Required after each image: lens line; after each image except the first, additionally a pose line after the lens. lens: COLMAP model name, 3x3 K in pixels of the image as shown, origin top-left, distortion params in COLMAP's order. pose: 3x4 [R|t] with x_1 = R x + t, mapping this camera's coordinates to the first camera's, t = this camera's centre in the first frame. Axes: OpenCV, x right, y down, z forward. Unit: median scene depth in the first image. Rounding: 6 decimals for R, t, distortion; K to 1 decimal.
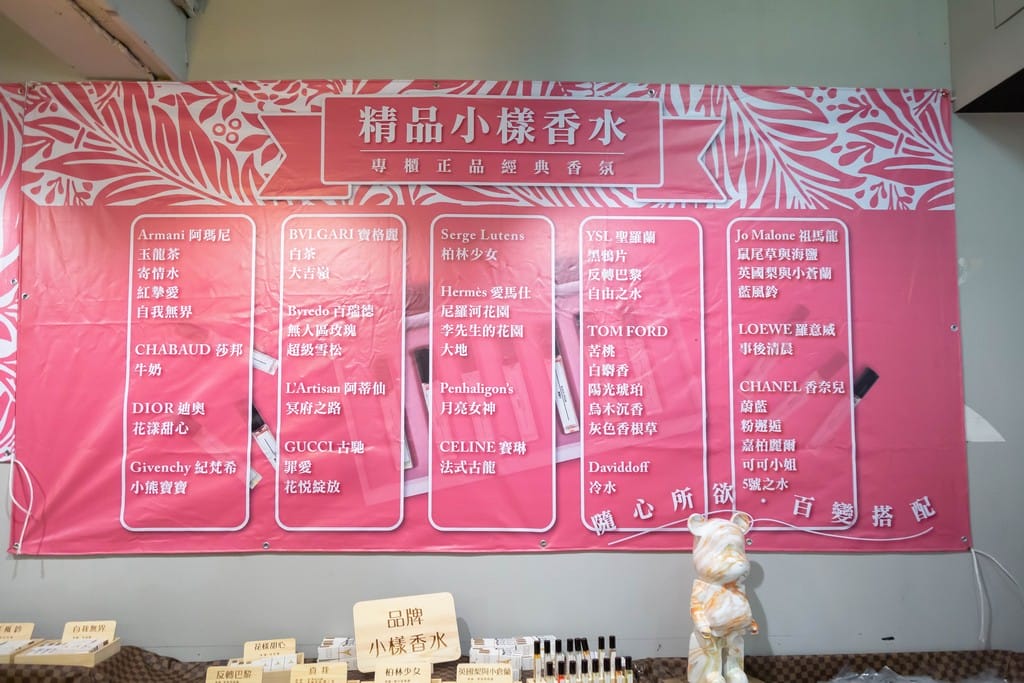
lens RADIAL K [[814.2, 0, 511.3], [0, 814.2, 340.4], [0, 0, 1]] dist [-0.003773, 0.005305]
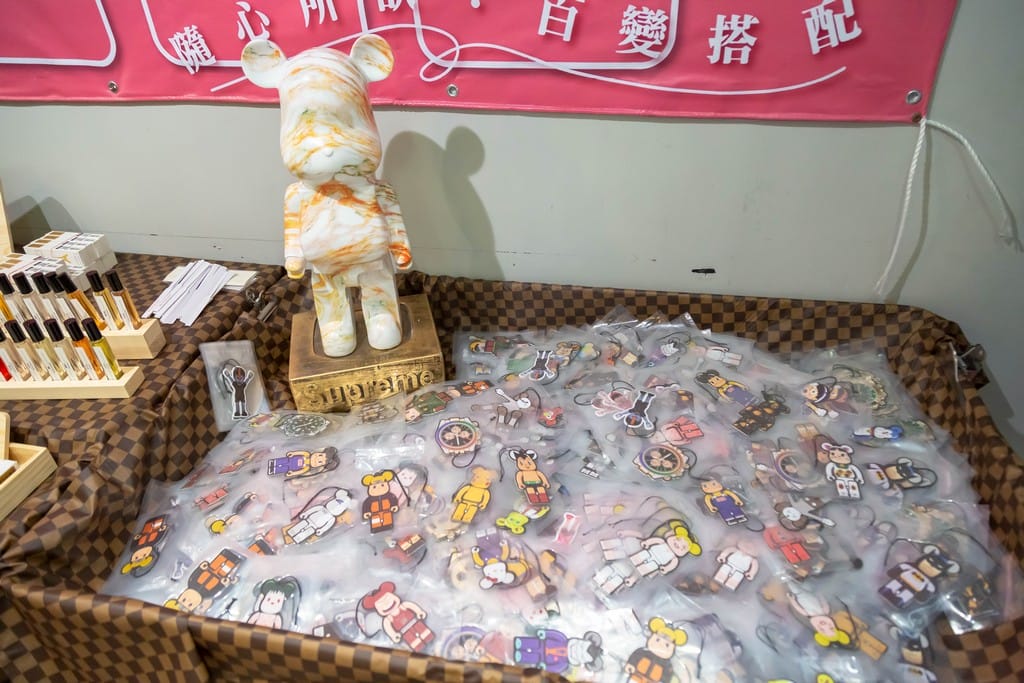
lens RADIAL K [[662.4, 0, 512.5], [0, 662.4, 343.1], [0, 0, 1]] dist [-0.017107, 0.001607]
pose [[0.972472, 0.103398, -0.208822, 0.434777], [0.053893, 0.772058, 0.633263, 0.108041], [0.226700, -0.627084, 0.745233, 0.597183]]
